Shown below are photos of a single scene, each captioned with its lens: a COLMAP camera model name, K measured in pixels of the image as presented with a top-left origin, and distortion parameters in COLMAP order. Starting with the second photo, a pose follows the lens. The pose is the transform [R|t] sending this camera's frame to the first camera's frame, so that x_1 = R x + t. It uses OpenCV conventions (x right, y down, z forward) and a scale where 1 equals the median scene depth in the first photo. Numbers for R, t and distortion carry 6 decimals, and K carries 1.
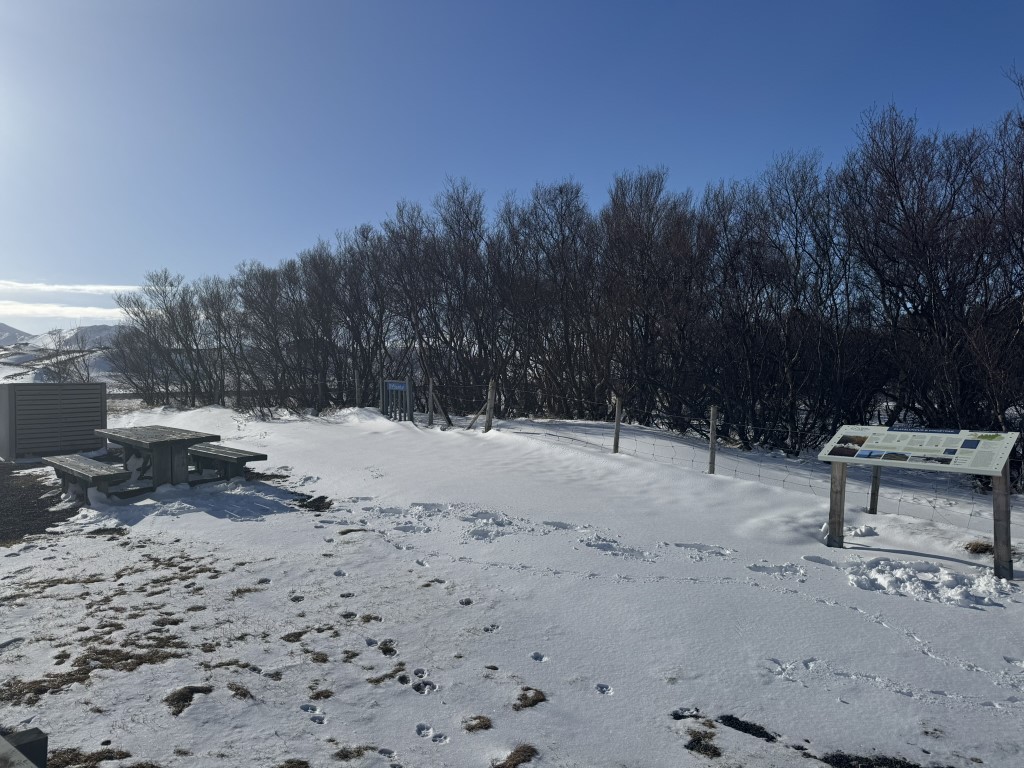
lens RADIAL K [[666.5, 0, 533.4], [0, 666.5, 381.6], [0, 0, 1]] dist [0.085412, -0.155305]
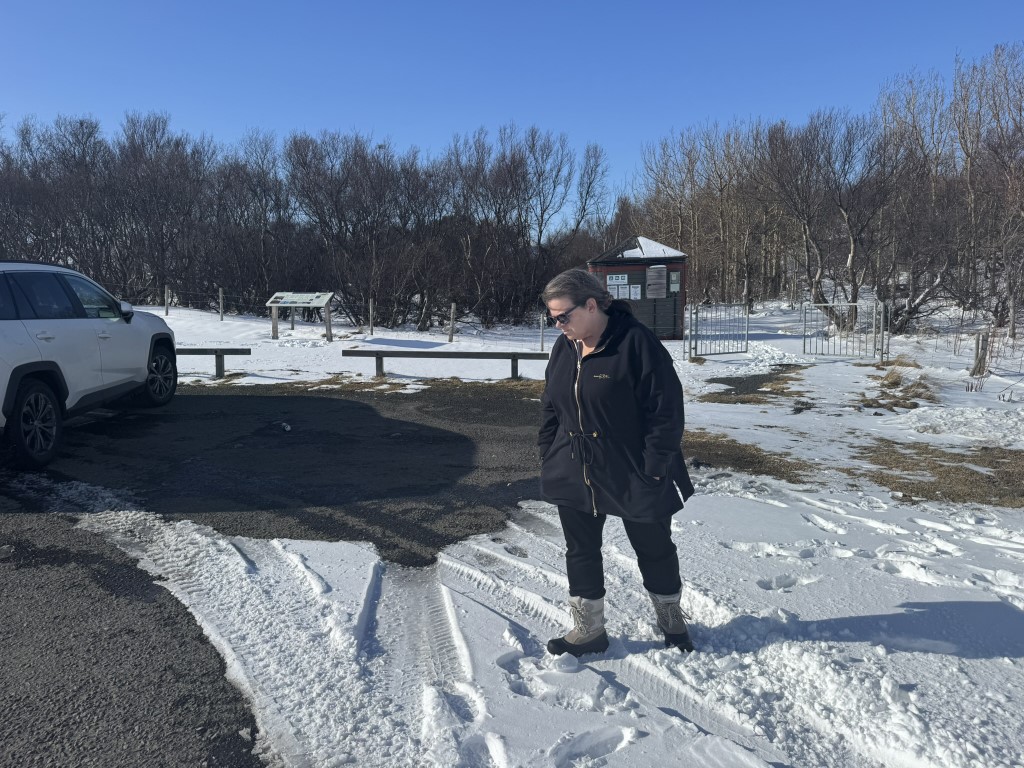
lens RADIAL K [[712.2, 0, 543.8], [0, 712.2, 384.6], [0, 0, 1]] dist [0.000094, -0.002722]
pose [[0.767266, -0.103958, 0.632848, -0.371040], [0.003260, 0.987394, 0.158247, -0.008891], [-0.641321, -0.119354, 0.757933, -1.289373]]
